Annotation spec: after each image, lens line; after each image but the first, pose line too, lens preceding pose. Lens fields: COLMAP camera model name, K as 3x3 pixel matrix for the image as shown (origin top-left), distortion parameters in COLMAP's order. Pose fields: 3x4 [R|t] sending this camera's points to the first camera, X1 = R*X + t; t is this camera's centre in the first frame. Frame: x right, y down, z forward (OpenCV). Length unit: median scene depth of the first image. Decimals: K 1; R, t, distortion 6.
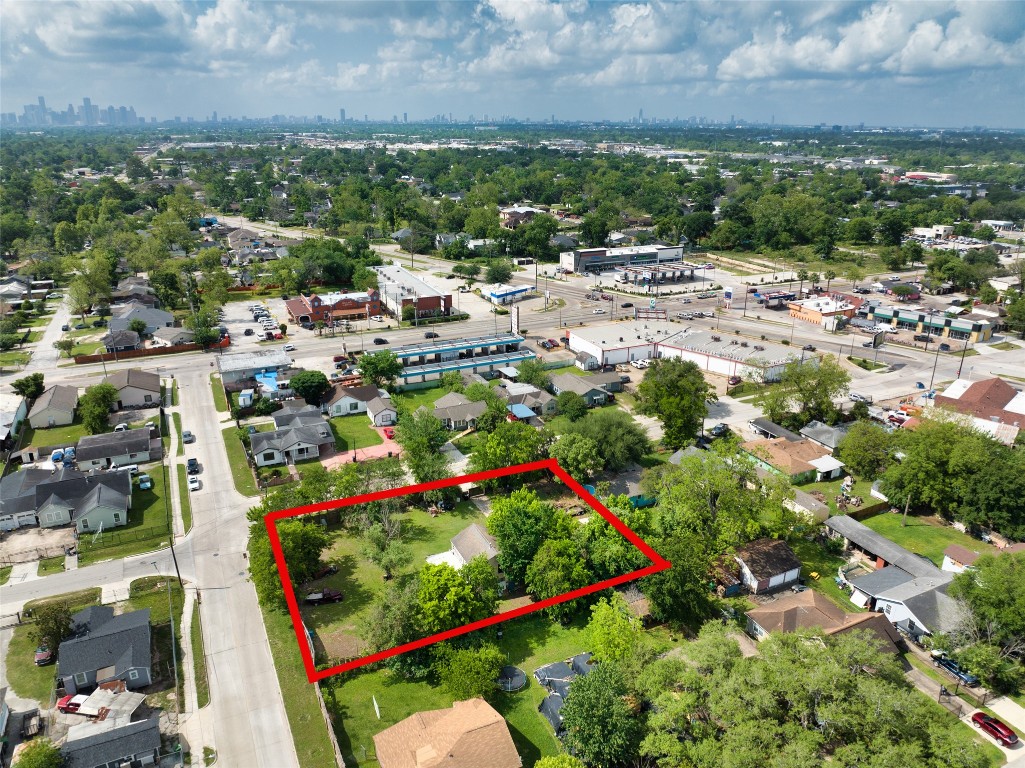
lens RADIAL K [[721.8, 0, 518.8], [0, 721.8, 383.2], [0, 0, 1]] dist [-0.043976, 0.006568]
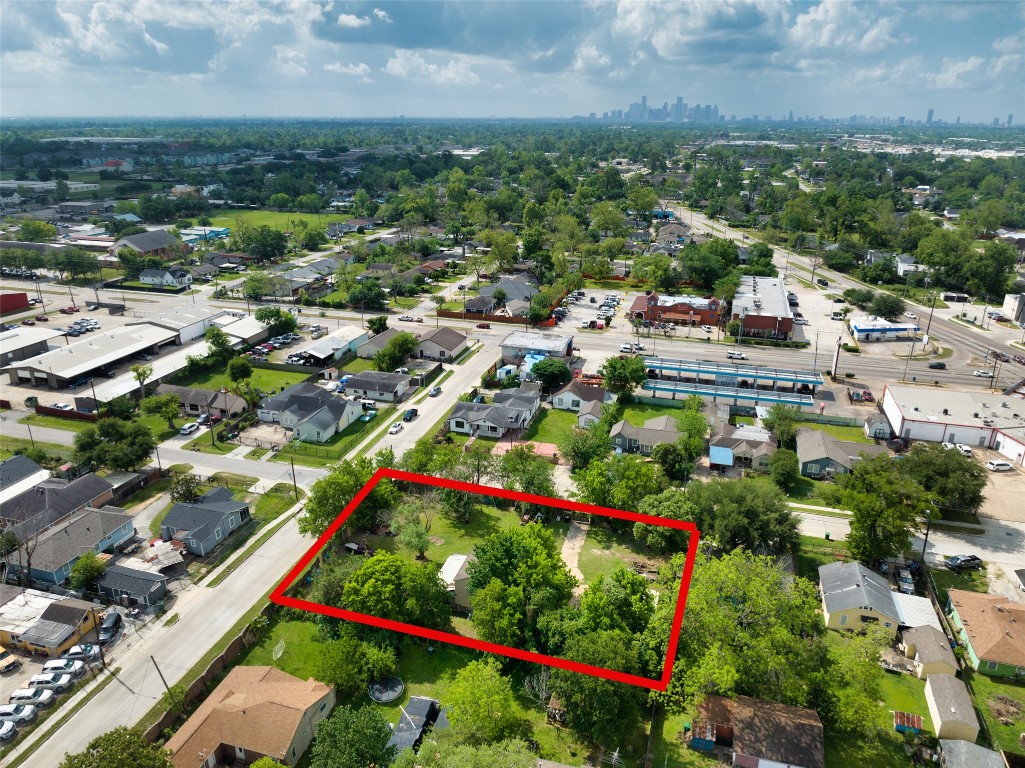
lens RADIAL K [[712.0, 0, 514.0], [0, 712.0, 399.8], [0, 0, 1]] dist [-0.023784, 0.001256]
pose [[0.742965, 0.244866, -0.622932, 0.283230], [-0.230017, 0.967404, 0.105934, -0.050881], [0.628566, 0.064579, 0.775070, 0.155237]]
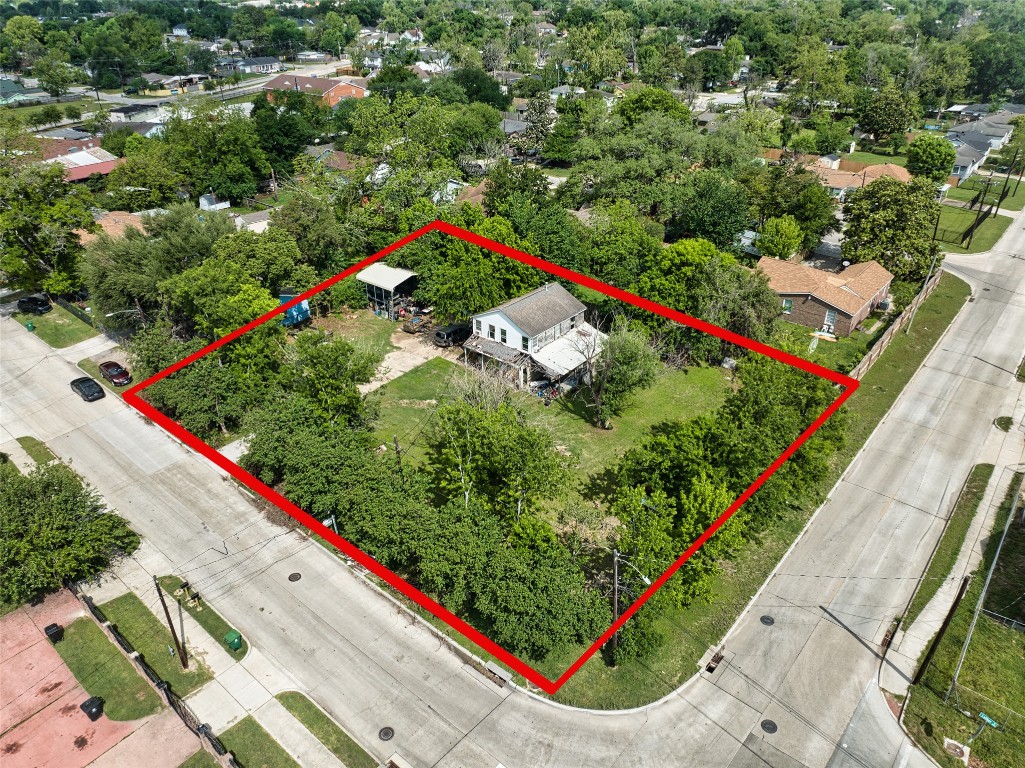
lens RADIAL K [[721.8, 0, 518.8], [0, 721.8, 383.2], [0, 0, 1]] dist [-0.043976, 0.006568]
pose [[-0.403453, -0.456099, 0.793221, -0.338425], [0.319485, 0.742126, 0.589218, -0.067010], [-0.857412, 0.491144, -0.153696, 0.639748]]
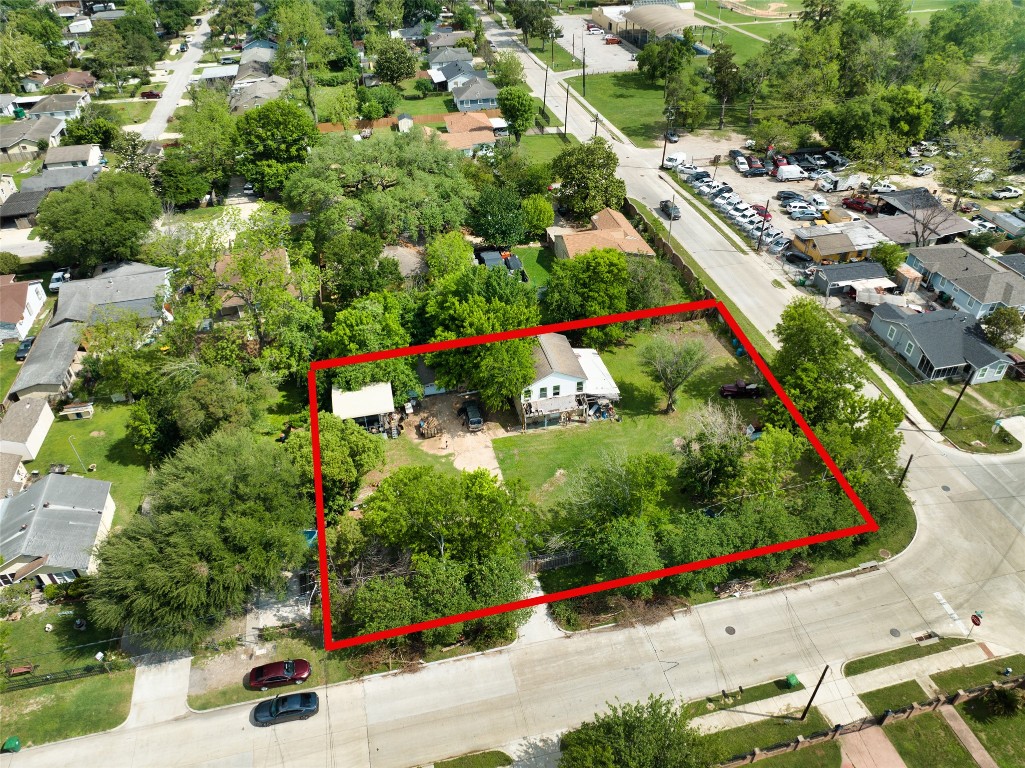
lens RADIAL K [[721.8, 0, 518.8], [0, 721.8, 383.2], [0, 0, 1]] dist [-0.043976, 0.006568]
pose [[-0.975779, -0.132002, 0.174443, -0.088606], [0.077434, 0.537381, 0.839777, -0.224392], [-0.204595, 0.832945, -0.514144, 0.792000]]
